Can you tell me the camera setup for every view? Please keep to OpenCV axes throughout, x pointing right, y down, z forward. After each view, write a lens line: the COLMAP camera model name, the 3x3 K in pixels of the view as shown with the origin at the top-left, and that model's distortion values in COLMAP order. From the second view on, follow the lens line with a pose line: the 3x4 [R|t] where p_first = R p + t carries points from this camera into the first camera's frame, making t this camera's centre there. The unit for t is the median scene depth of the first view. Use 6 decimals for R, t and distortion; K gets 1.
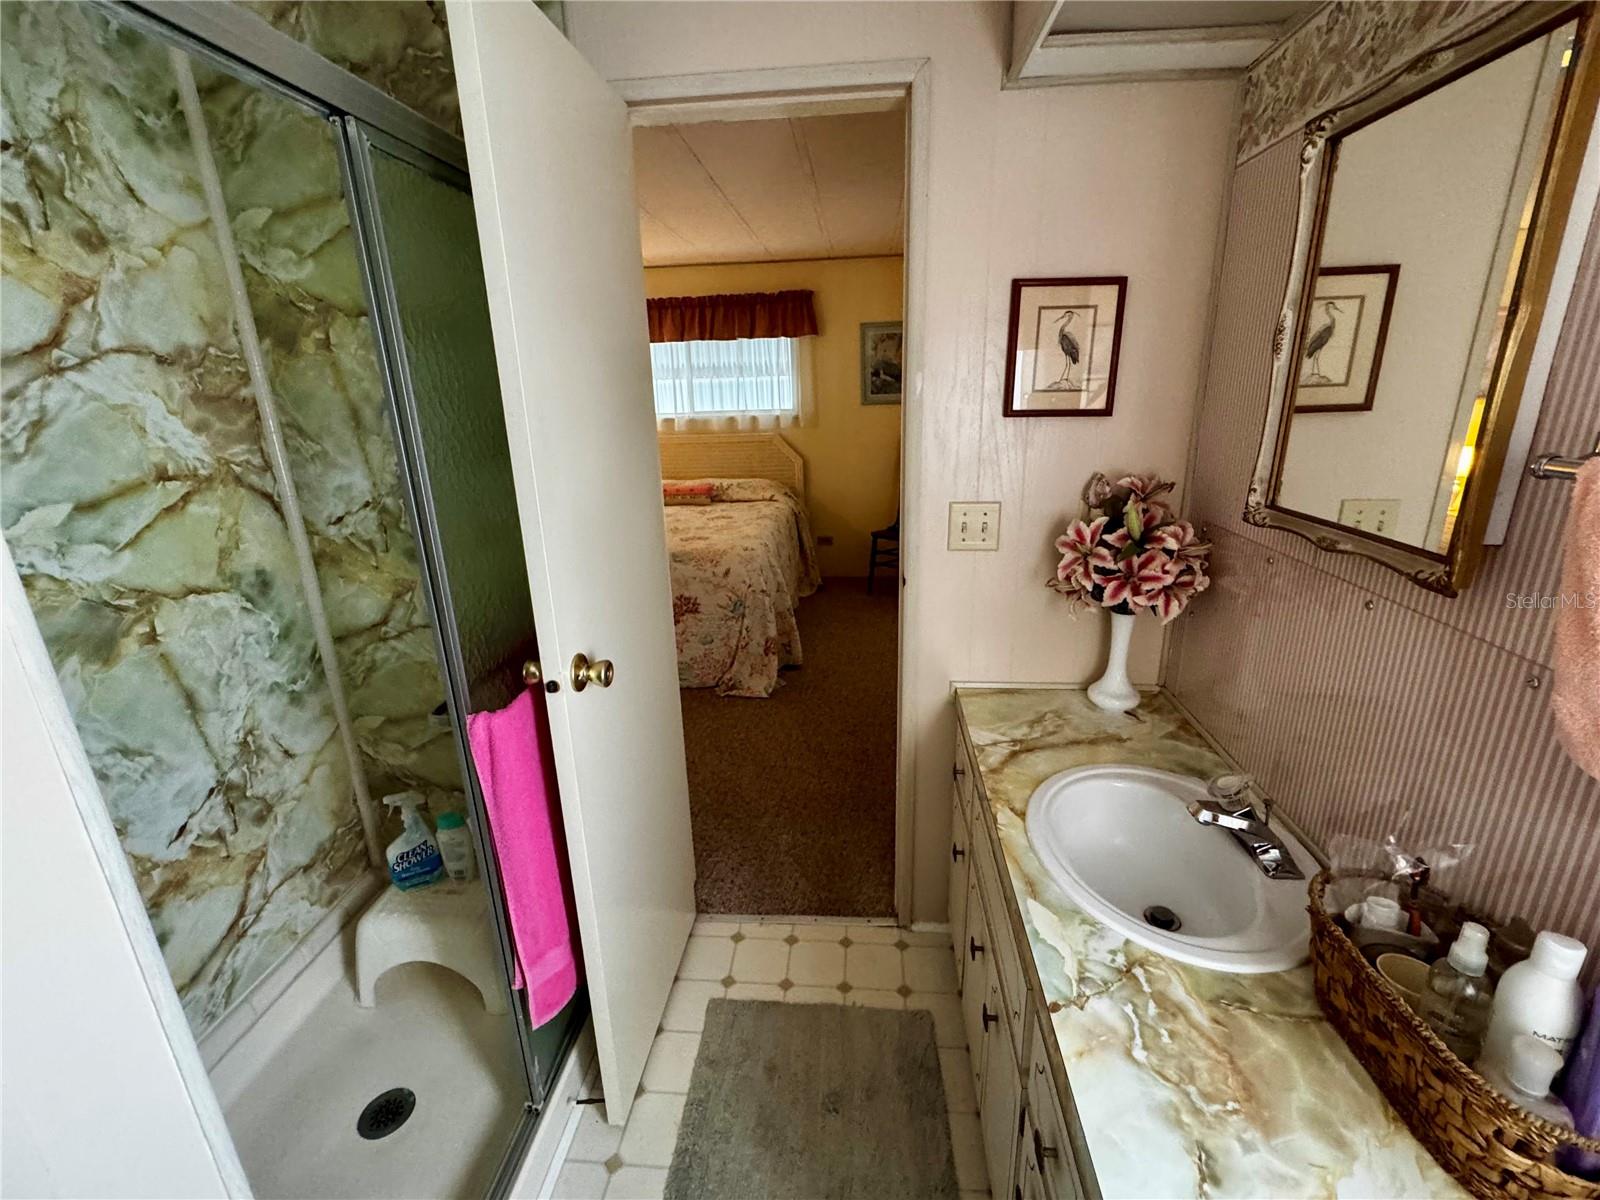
lens RADIAL K [[708.9, 0, 789.6], [0, 708.9, 593.6], [0, 0, 1]] dist [-0.000118, -0.000067]
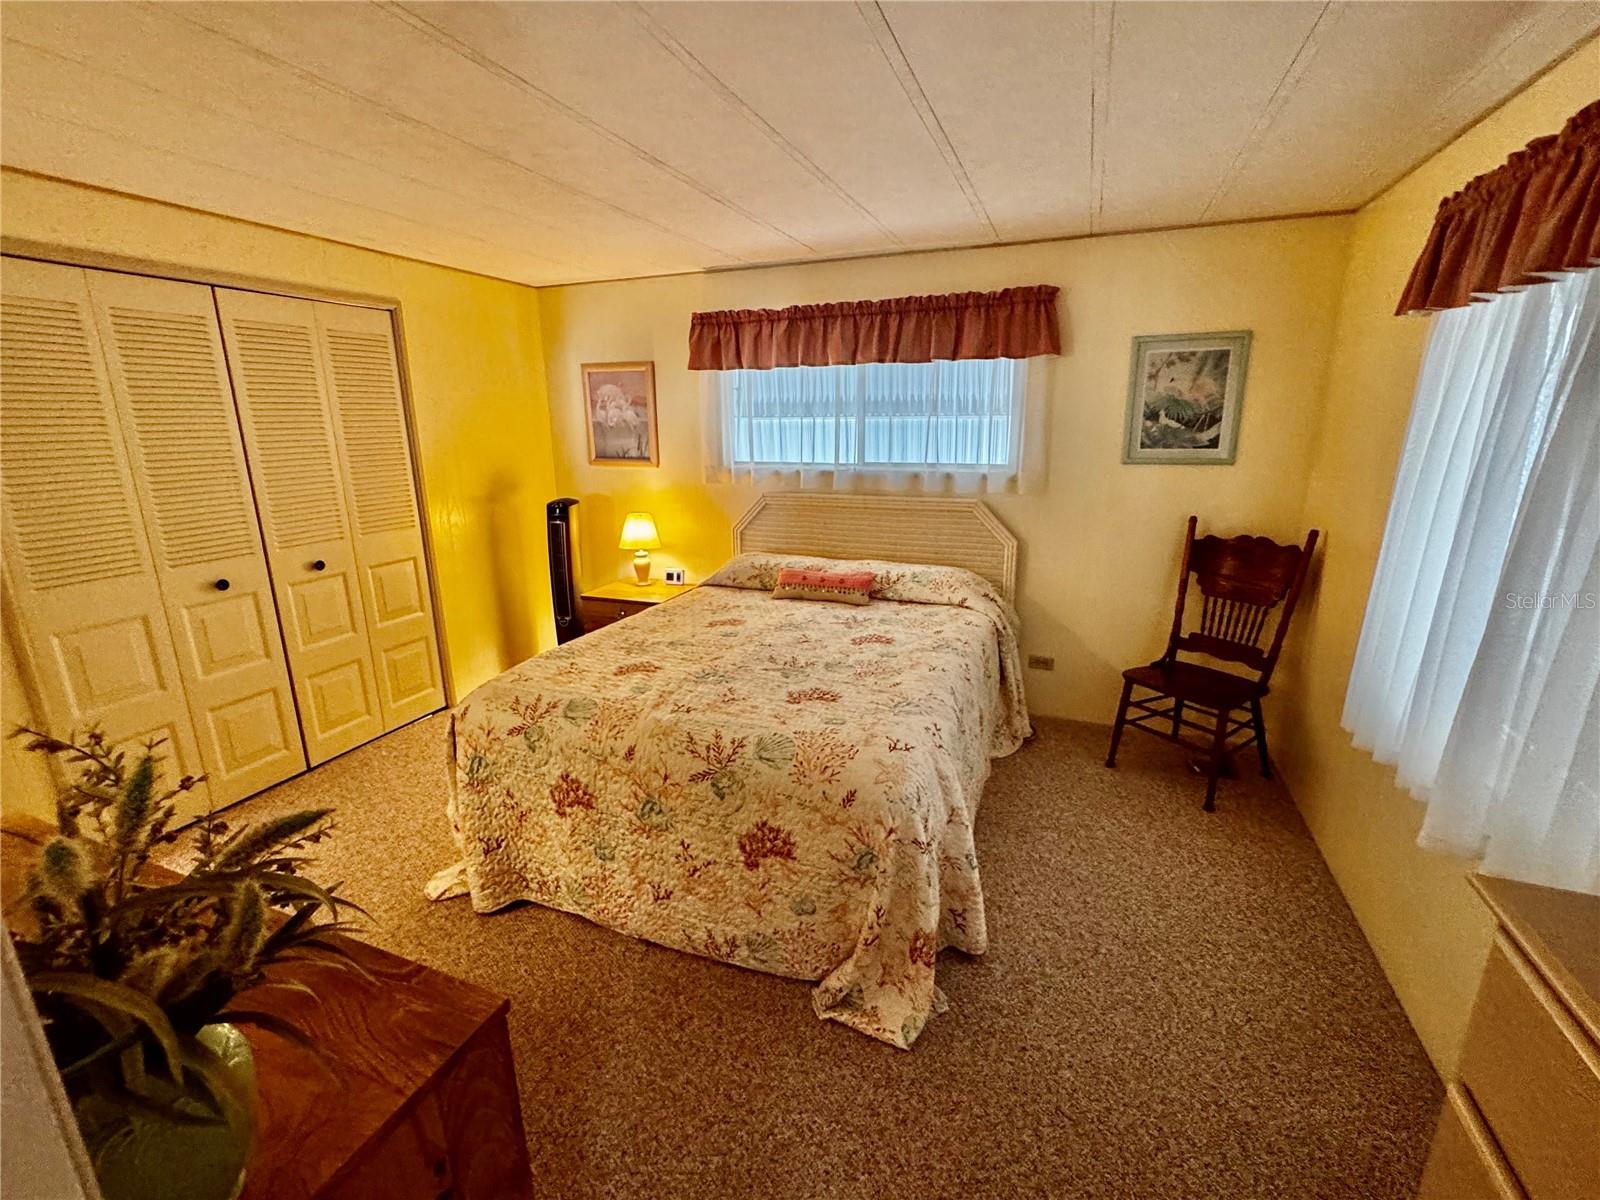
lens RADIAL K [[708.9, 0, 789.6], [0, 708.9, 593.6], [0, 0, 1]] dist [-0.000118, -0.000067]
pose [[0.958757, 0.090508, -0.269432, -0.002815], [-0.100015, 0.994748, -0.021737, -0.111882], [0.266050, 0.047788, 0.962774, 0.328720]]
